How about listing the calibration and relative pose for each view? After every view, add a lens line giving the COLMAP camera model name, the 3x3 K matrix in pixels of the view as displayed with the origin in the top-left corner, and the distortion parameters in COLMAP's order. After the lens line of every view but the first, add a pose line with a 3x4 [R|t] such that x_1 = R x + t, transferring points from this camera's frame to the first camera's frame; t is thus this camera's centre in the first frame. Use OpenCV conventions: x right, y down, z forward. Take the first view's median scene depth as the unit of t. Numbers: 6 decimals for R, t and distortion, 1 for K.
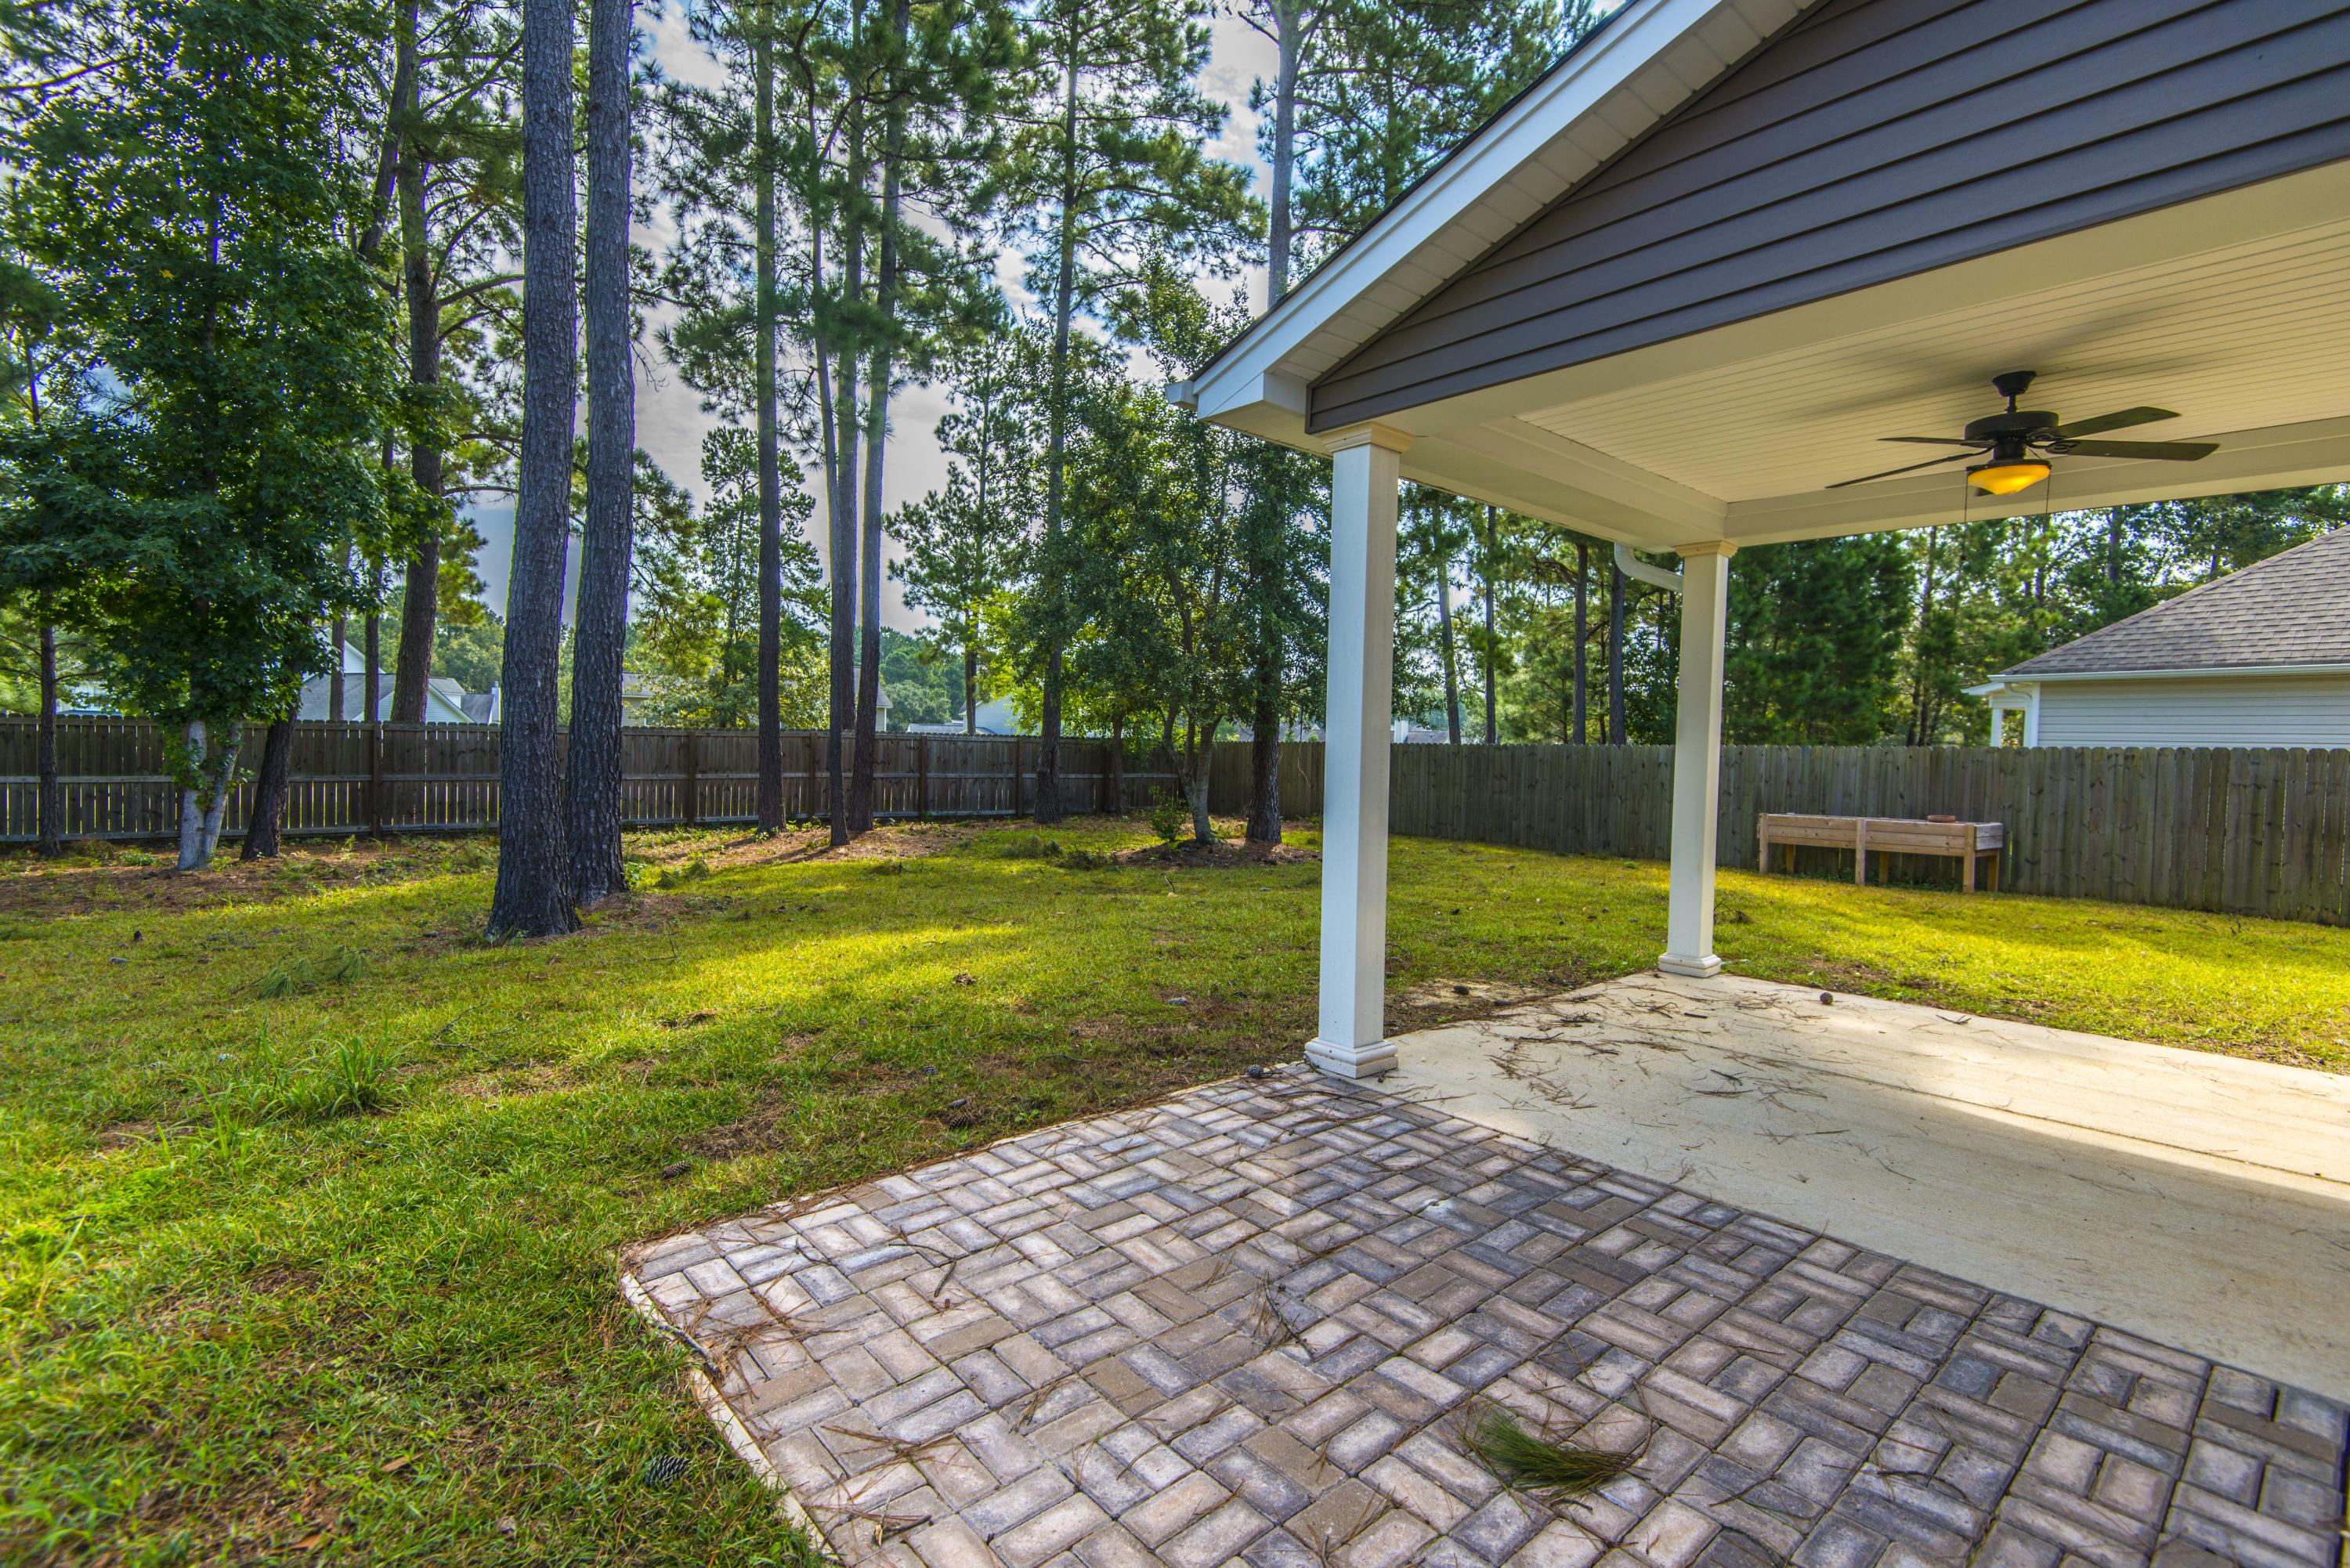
lens RADIAL K [[1069.3, 0, 1170.0], [0, 1069.3, 778.8], [0, 0, 1]] dist [0.027820, -0.016425]
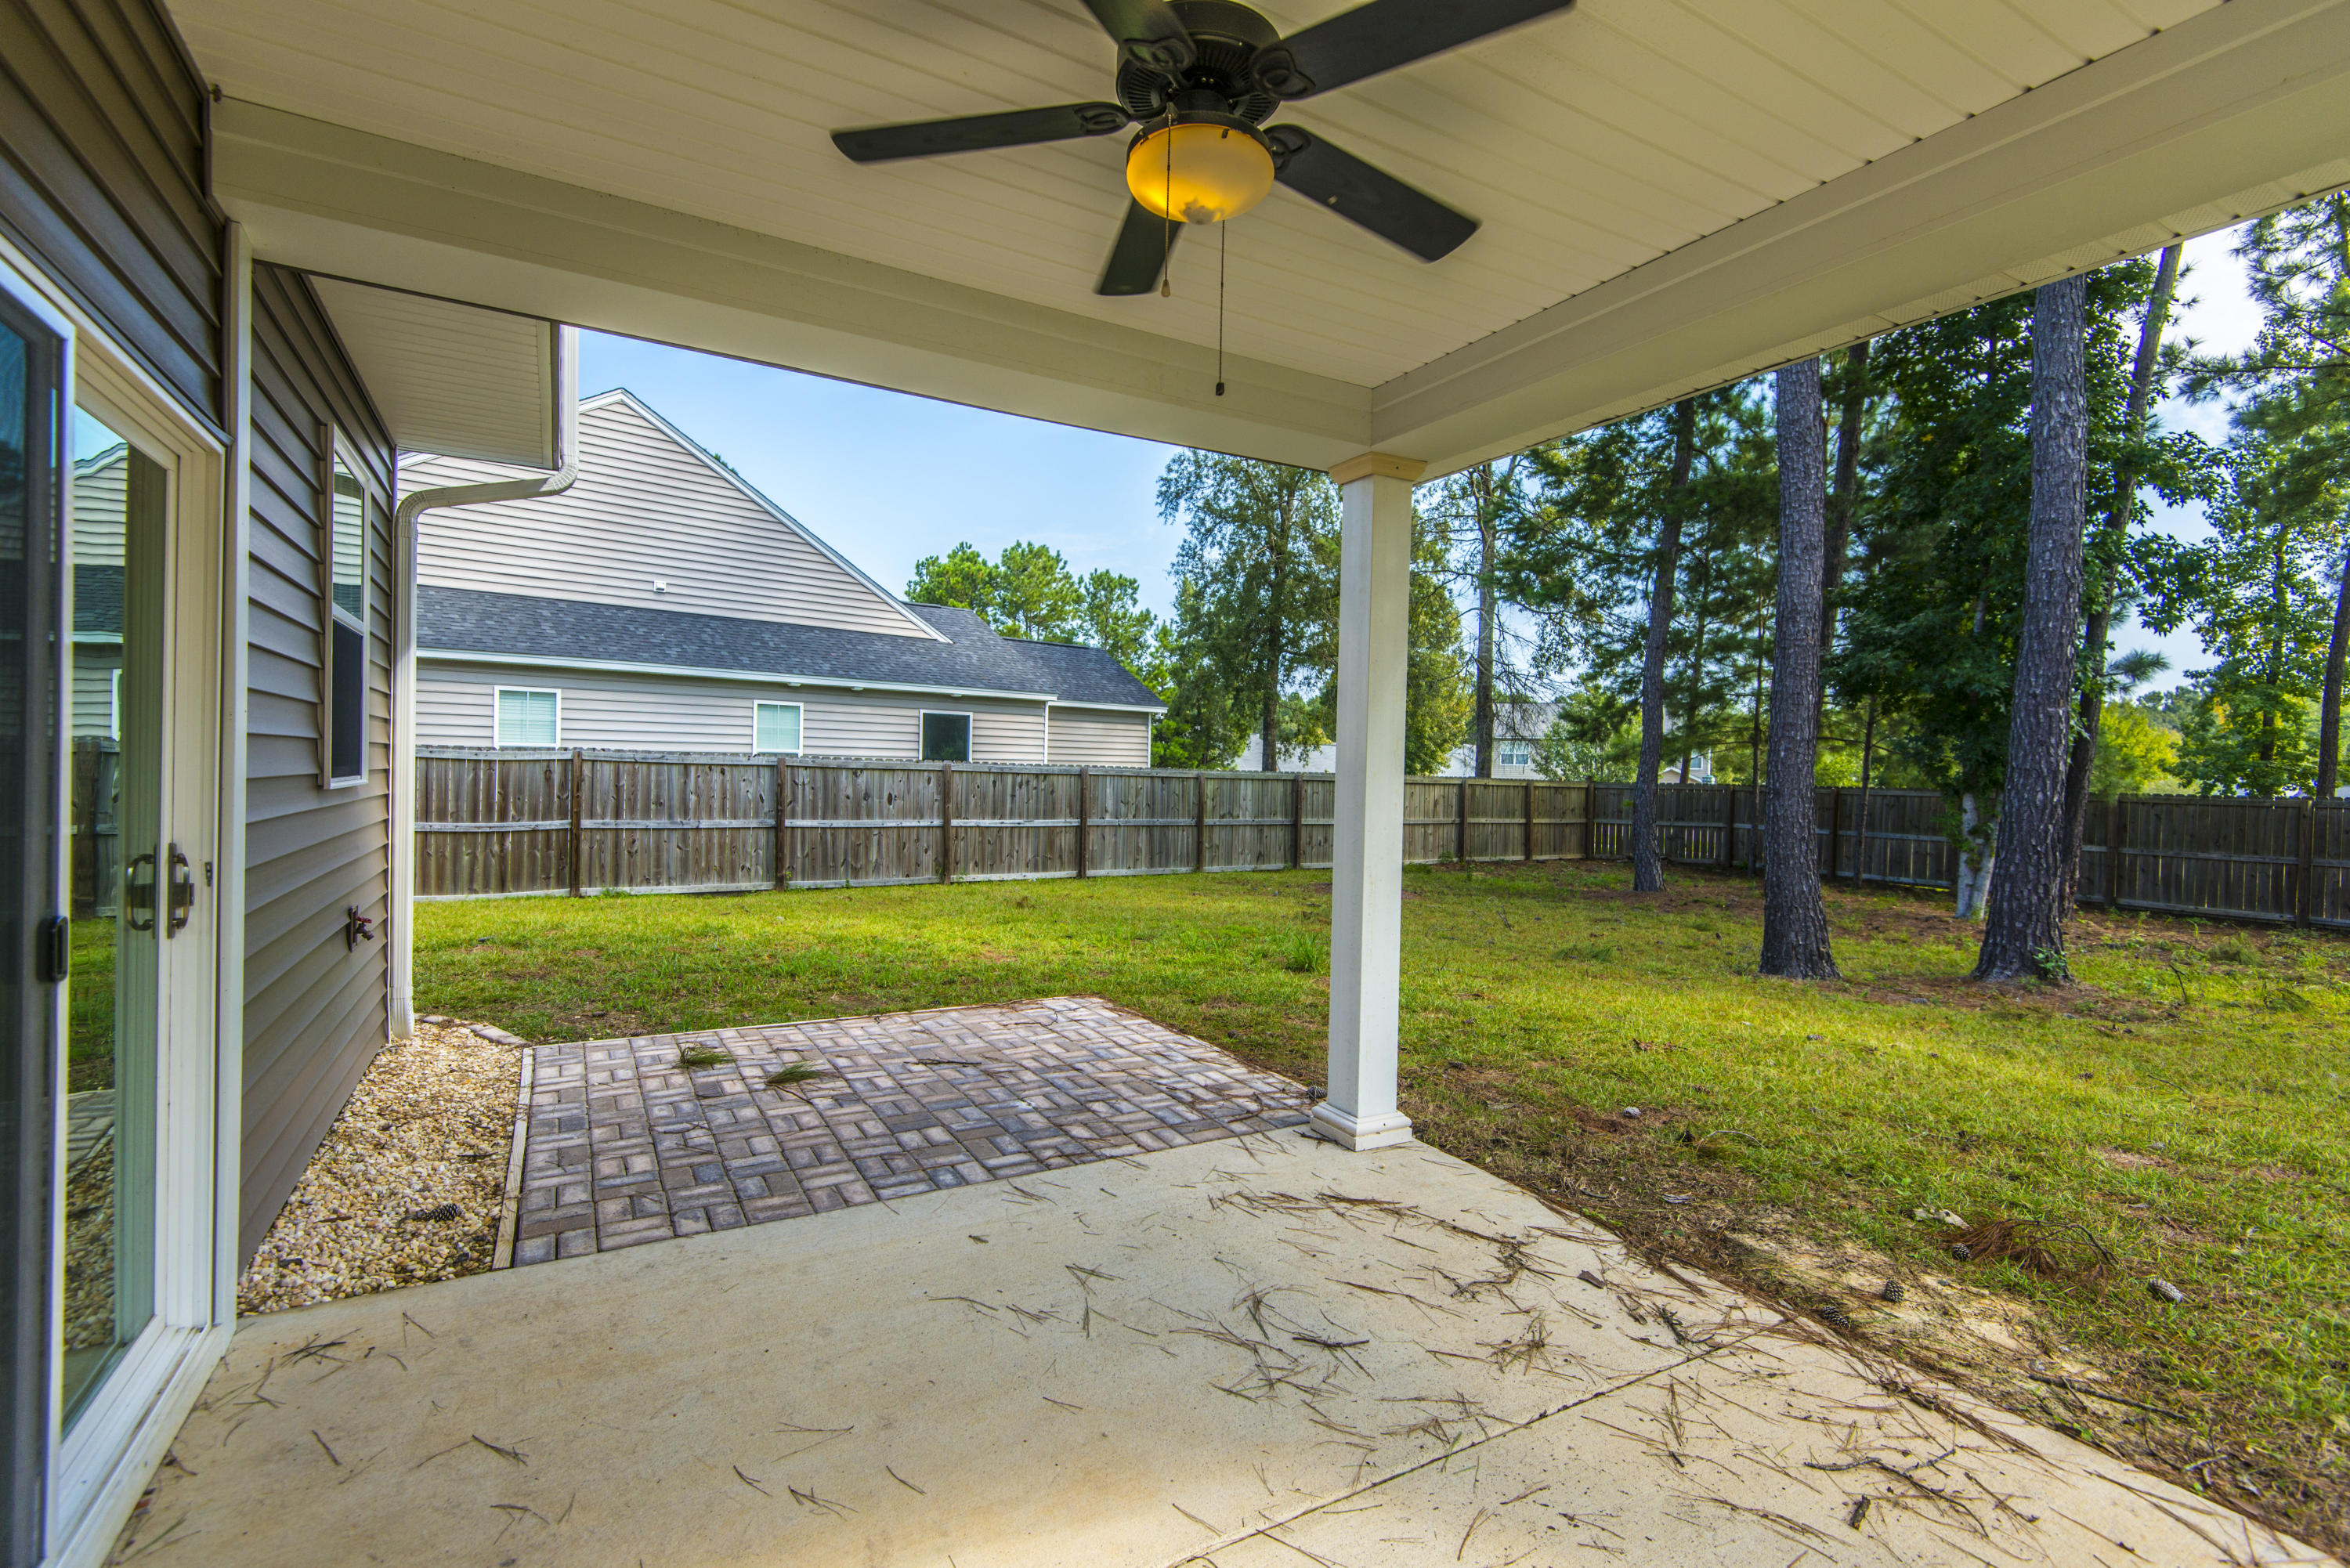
lens RADIAL K [[1069.3, 0, 1178.8], [0, 1069.3, 776.9], [0, 0, 1]] dist [0.027820, -0.016425]
pose [[-0.193807, -0.018329, -0.980868, 1.219720], [-0.062831, 0.998005, -0.006234, -0.029600], [0.979026, 0.060421, -0.194572, 1.098788]]
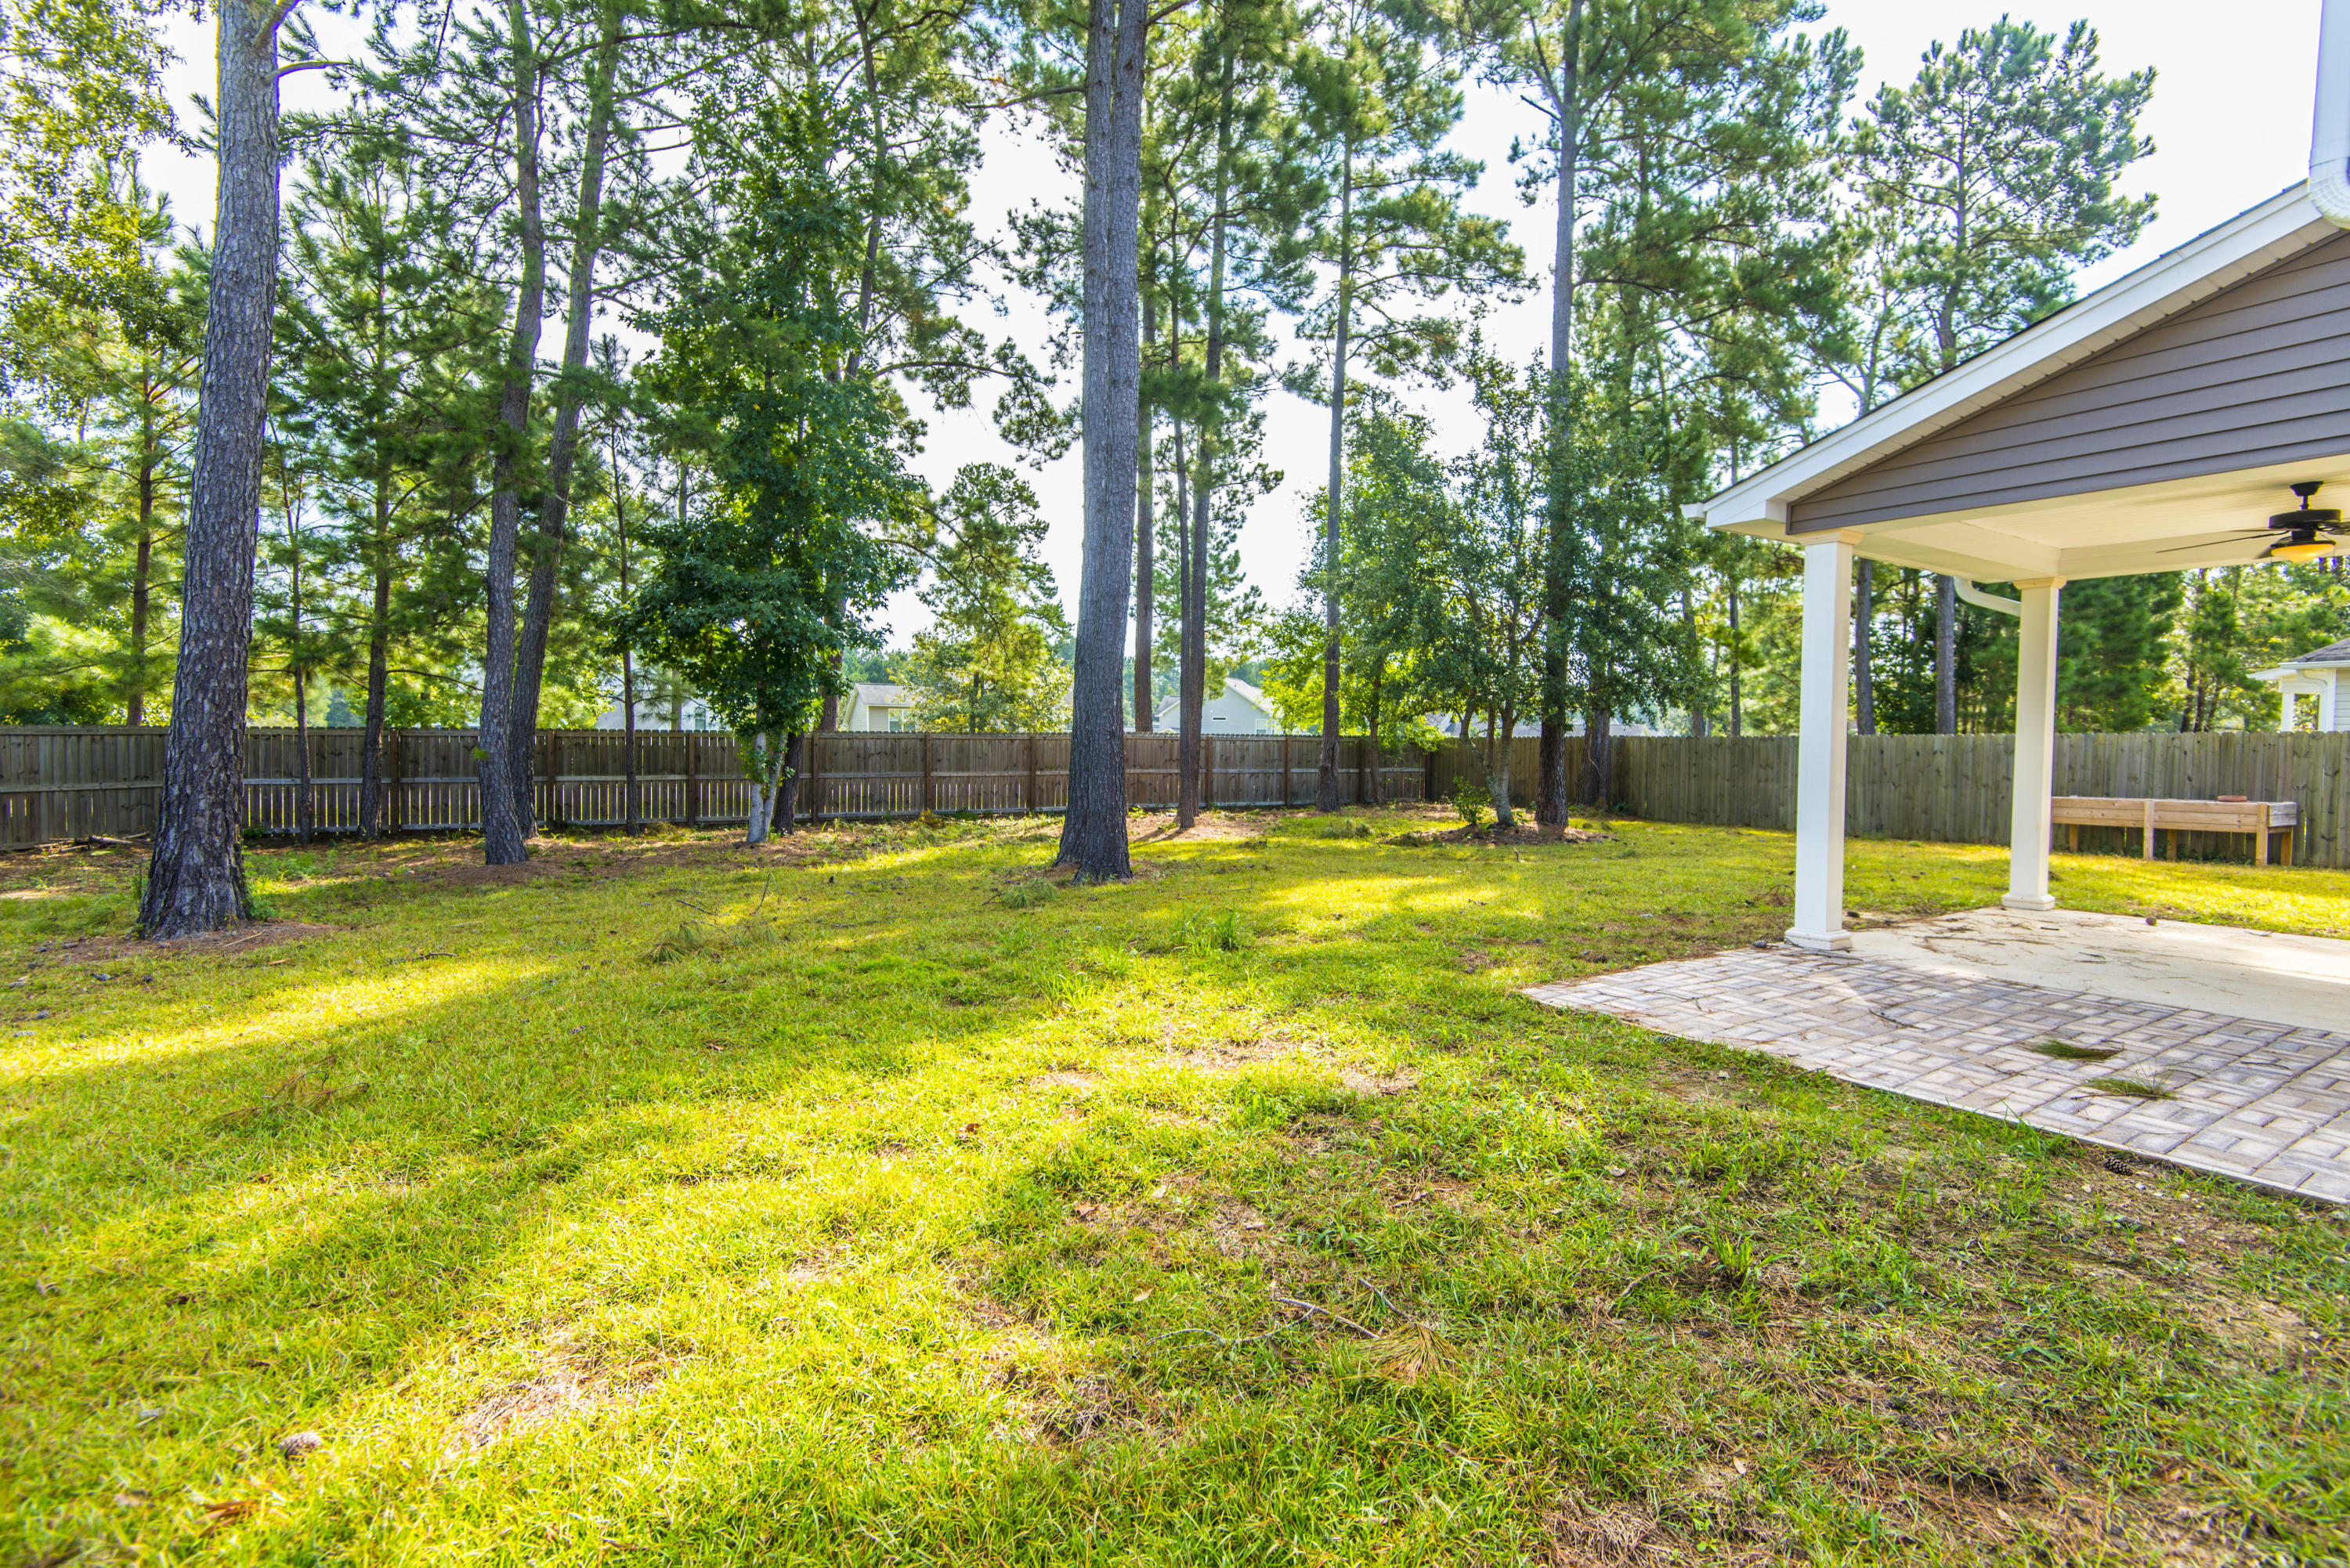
lens RADIAL K [[1069.3, 0, 1168.1], [0, 1069.3, 776.9], [0, 0, 1]] dist [0.027820, -0.016425]
pose [[0.989123, -0.008910, -0.146819, -0.570594], [0.008757, 0.999960, -0.001692, 0.024184], [0.146828, 0.000388, 0.989162, -0.720698]]
